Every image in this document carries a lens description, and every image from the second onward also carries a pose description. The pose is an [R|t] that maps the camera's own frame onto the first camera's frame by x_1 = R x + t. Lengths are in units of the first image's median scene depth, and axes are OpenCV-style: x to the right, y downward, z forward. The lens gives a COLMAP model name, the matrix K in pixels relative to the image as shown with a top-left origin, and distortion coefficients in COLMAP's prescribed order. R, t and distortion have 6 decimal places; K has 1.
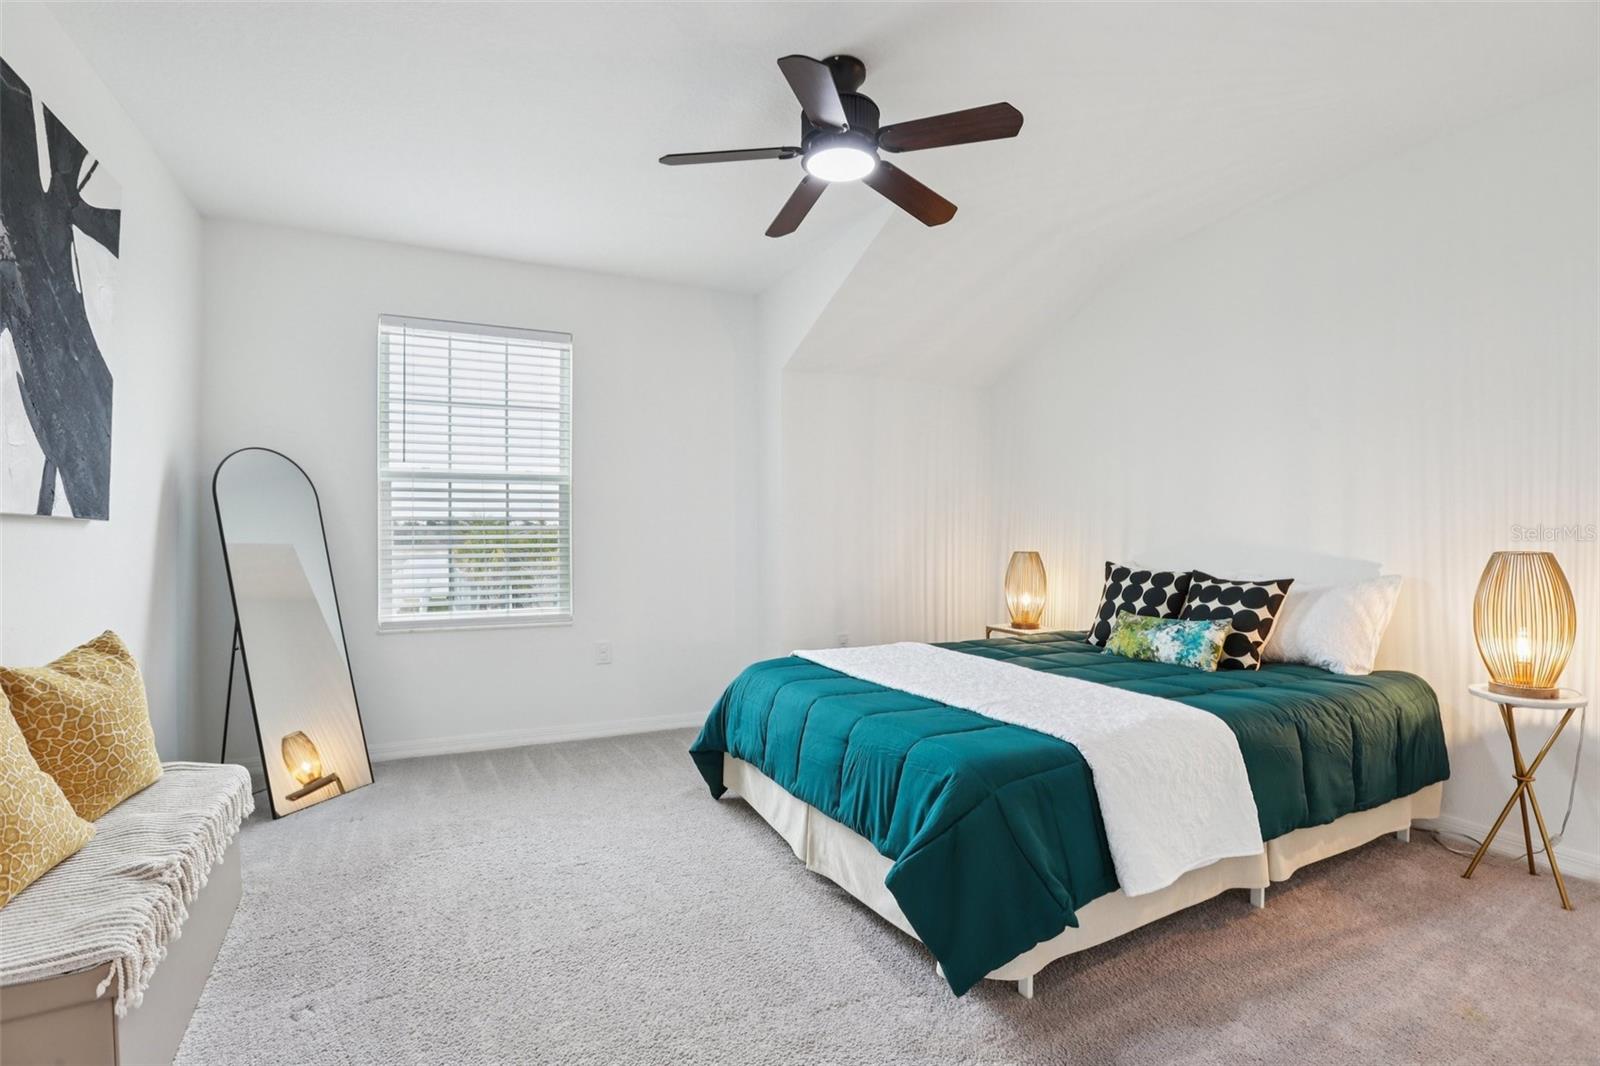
lens RADIAL K [[731.5, 0, 792.8], [0, 731.5, 541.8], [0, 0, 1]] dist [-0.071076, 0.036091]
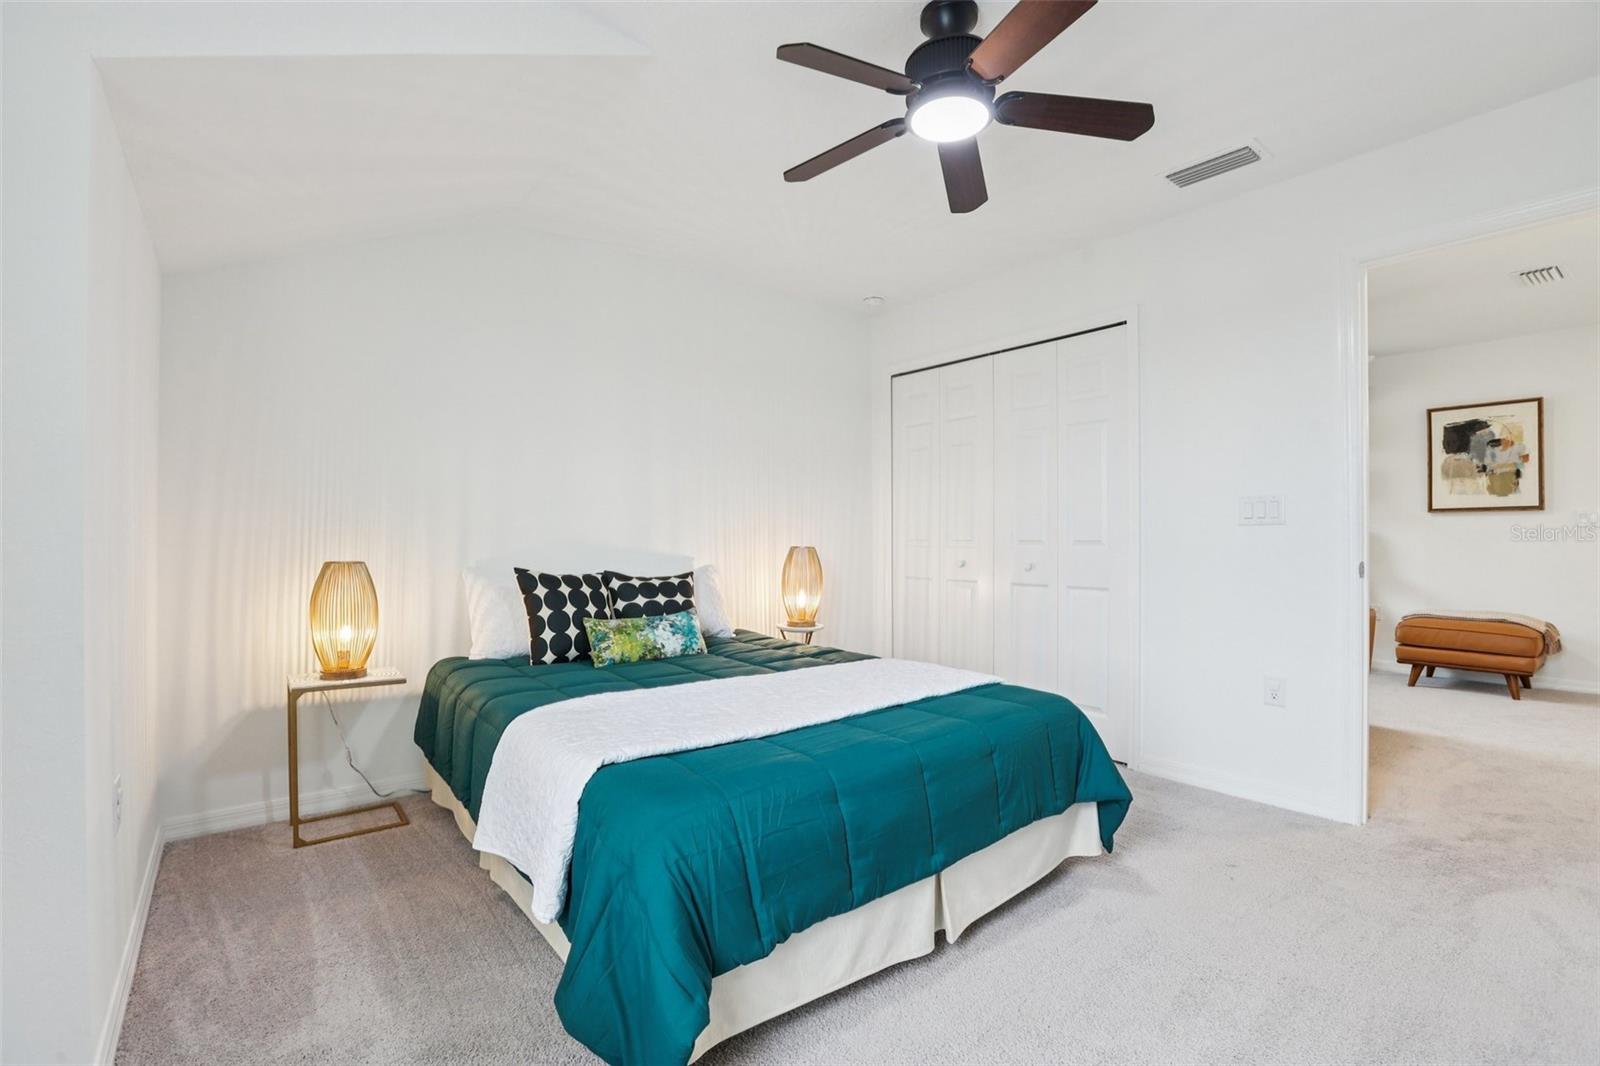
lens RADIAL K [[731.5, 0, 792.8], [0, 731.5, 541.8], [0, 0, 1]] dist [-0.071076, 0.036091]
pose [[-0.218319, -0.004237, 0.975868, -0.565304], [0.008325, 0.999946, 0.006204, -0.006649], [-0.975842, 0.009478, -0.218272, 1.046586]]
